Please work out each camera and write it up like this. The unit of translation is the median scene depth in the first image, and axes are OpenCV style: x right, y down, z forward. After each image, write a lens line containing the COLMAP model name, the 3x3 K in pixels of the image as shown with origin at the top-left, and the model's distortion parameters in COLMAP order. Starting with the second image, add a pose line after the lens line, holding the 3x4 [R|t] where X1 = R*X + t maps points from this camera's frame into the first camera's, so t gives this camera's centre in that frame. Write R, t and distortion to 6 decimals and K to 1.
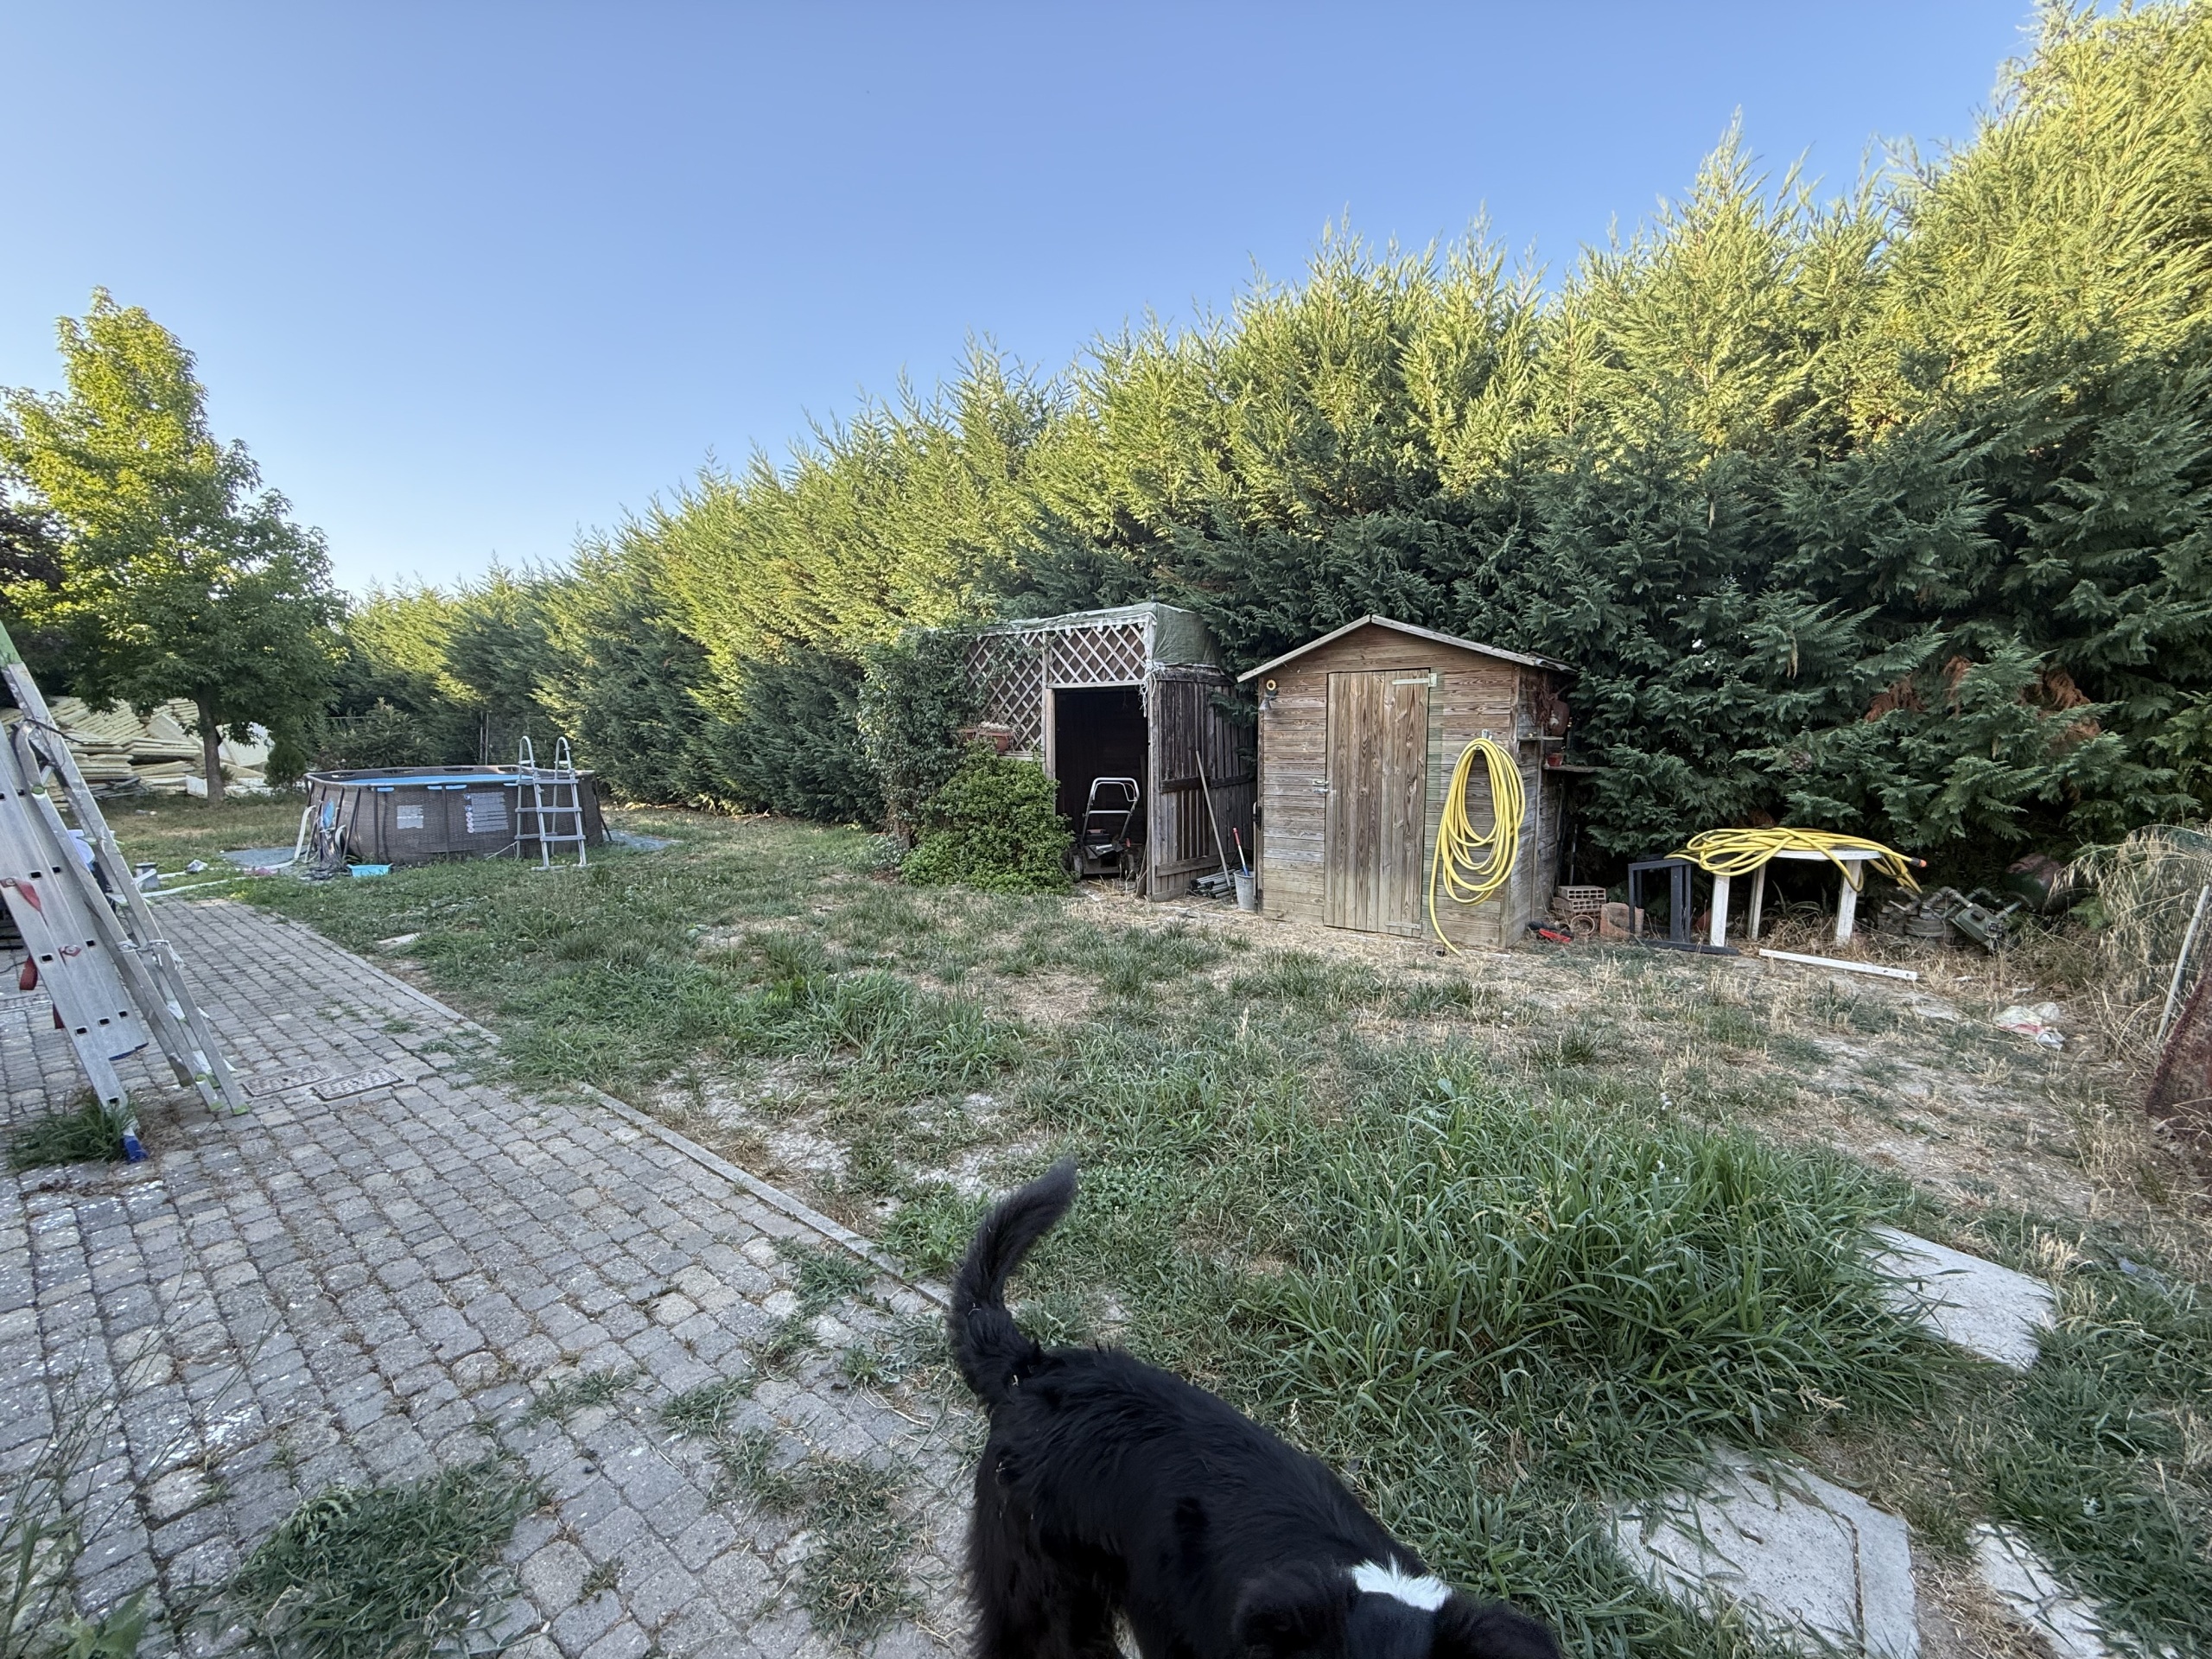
lens RADIAL K [[875.1, 0, 1106.0], [0, 875.1, 829.5], [0, 0, 1]] dist [-0.000678, 0.000197]
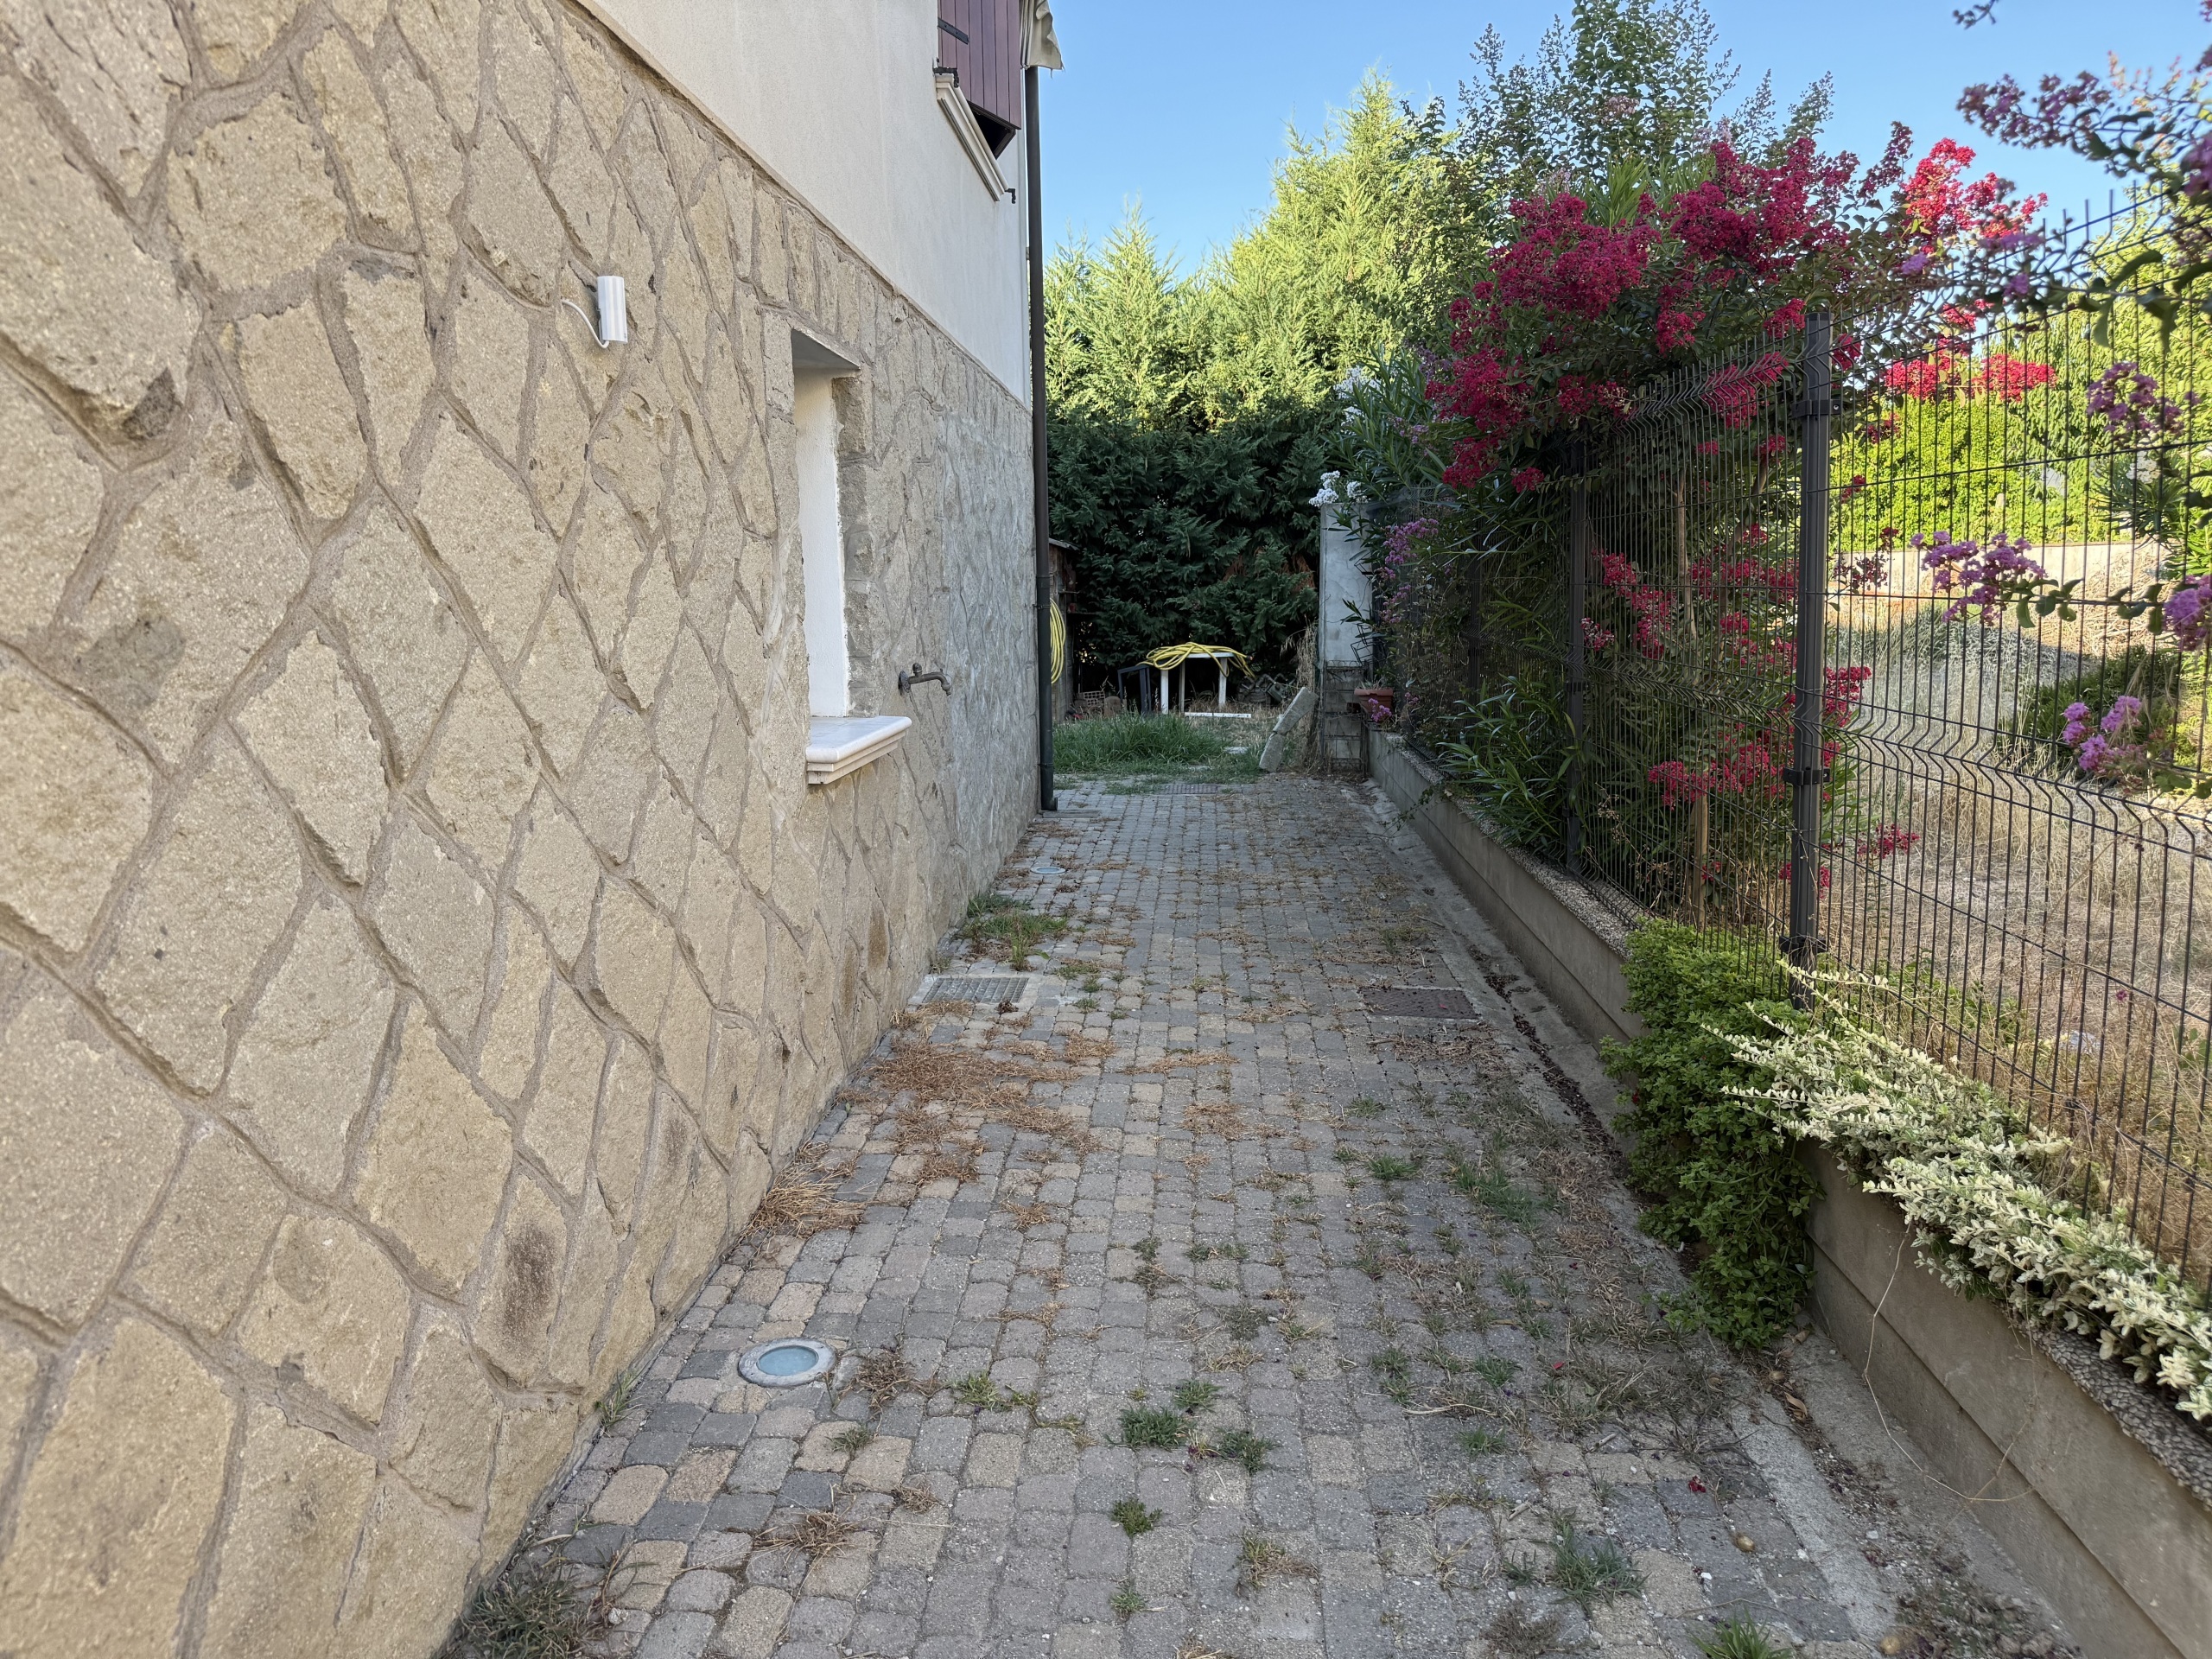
lens RADIAL K [[1565.6, 0, 1106.0], [0, 1565.6, 829.5], [0, 0, 1]] dist [0.219740, 0.000022]
pose [[0.834286, -0.078871, 0.545661, -1.173082], [0.070408, 0.996853, 0.036437, 0.255445], [-0.546818, 0.008020, 0.837213, -1.620275]]
